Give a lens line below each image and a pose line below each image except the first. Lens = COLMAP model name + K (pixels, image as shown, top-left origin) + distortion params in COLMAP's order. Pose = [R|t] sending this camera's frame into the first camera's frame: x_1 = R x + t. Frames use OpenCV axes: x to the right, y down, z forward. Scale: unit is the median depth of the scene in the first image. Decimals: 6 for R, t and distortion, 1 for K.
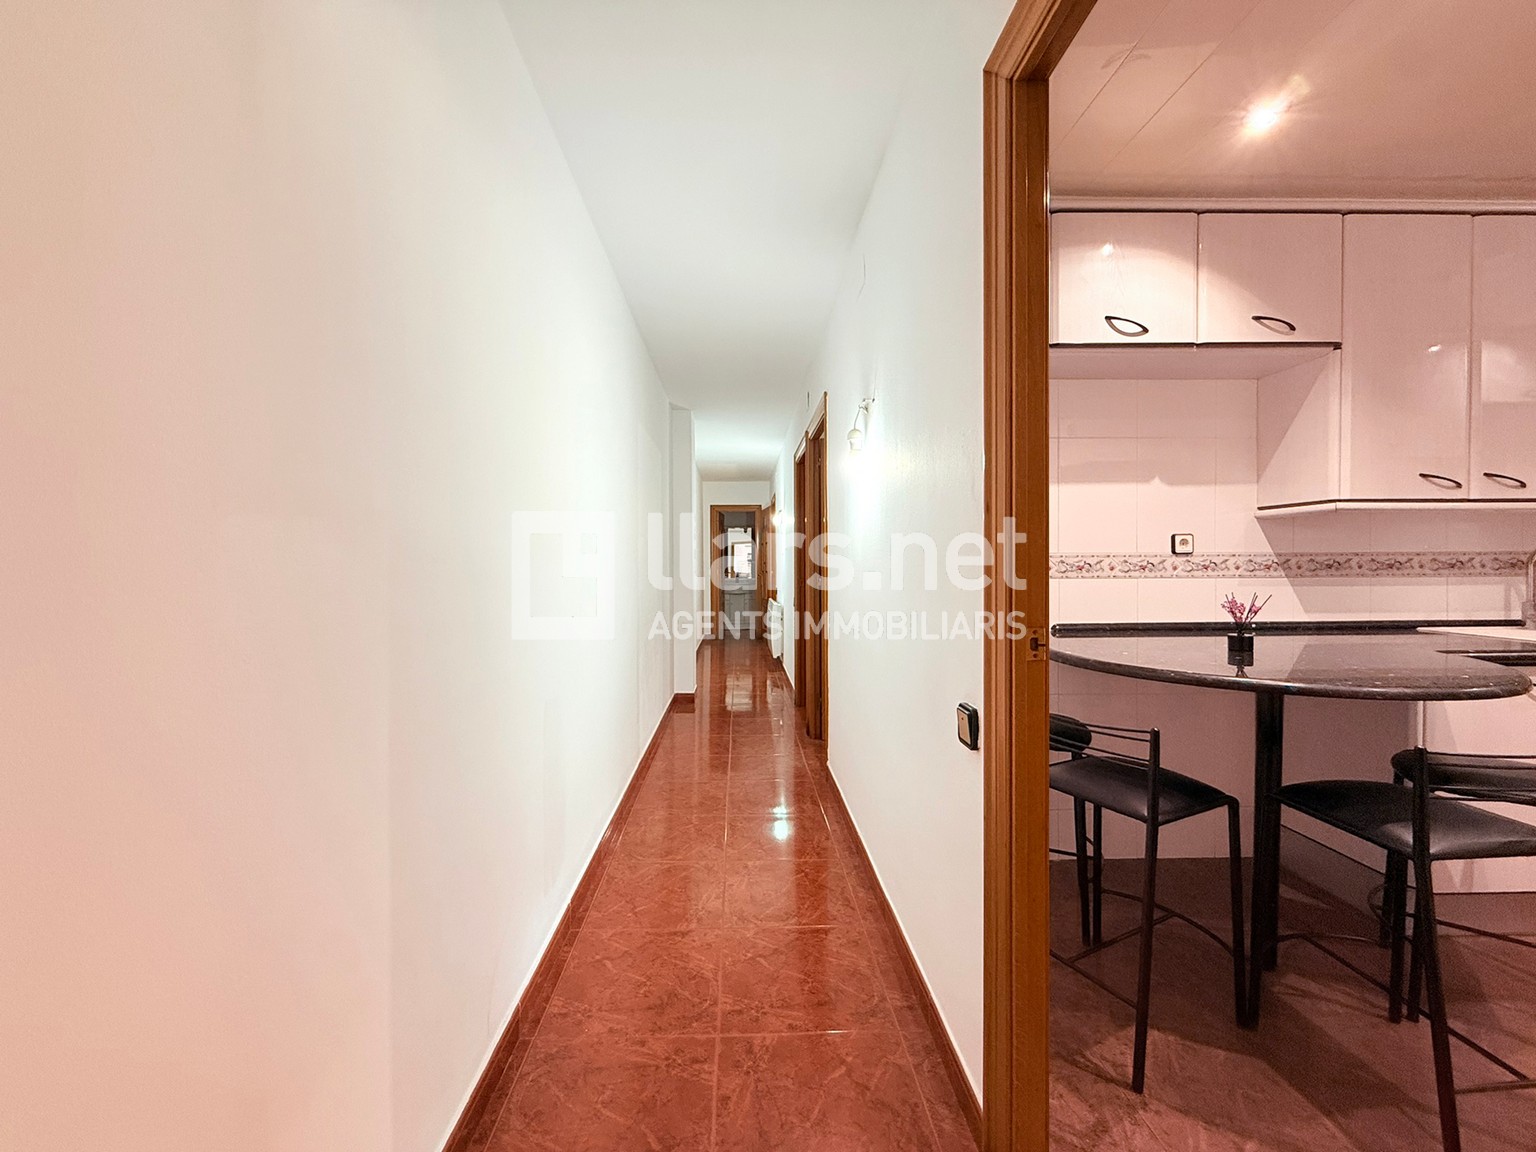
lens RADIAL K [[630.8, 0, 765.9], [0, 630.8, 568.0], [0, 0, 1]] dist [0.000306, -0.000680]
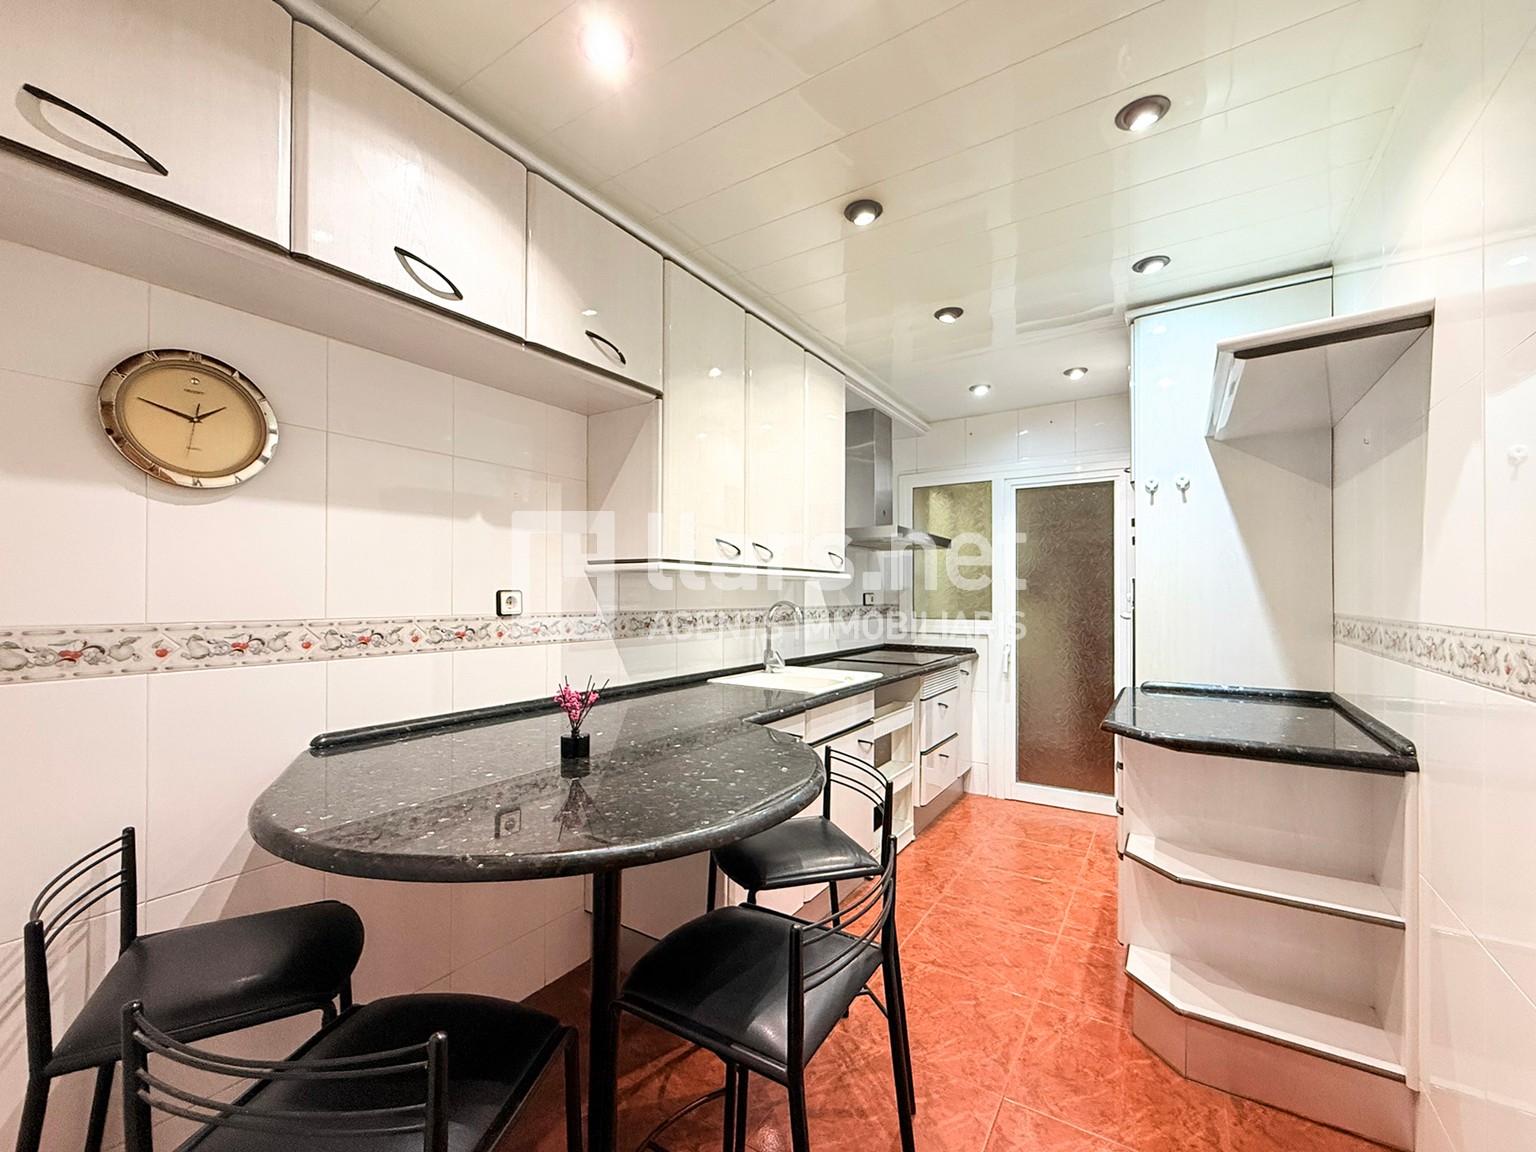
lens RADIAL K [[630.8, 0, 767.2], [0, 630.8, 586.8], [0, 0, 1]] dist [0.000306, -0.000680]
pose [[0.578347, 0.018297, 0.815585, 0.209141], [0.005191, 0.999646, -0.026108, -0.036181], [-0.815774, 0.019333, 0.578047, 0.290208]]
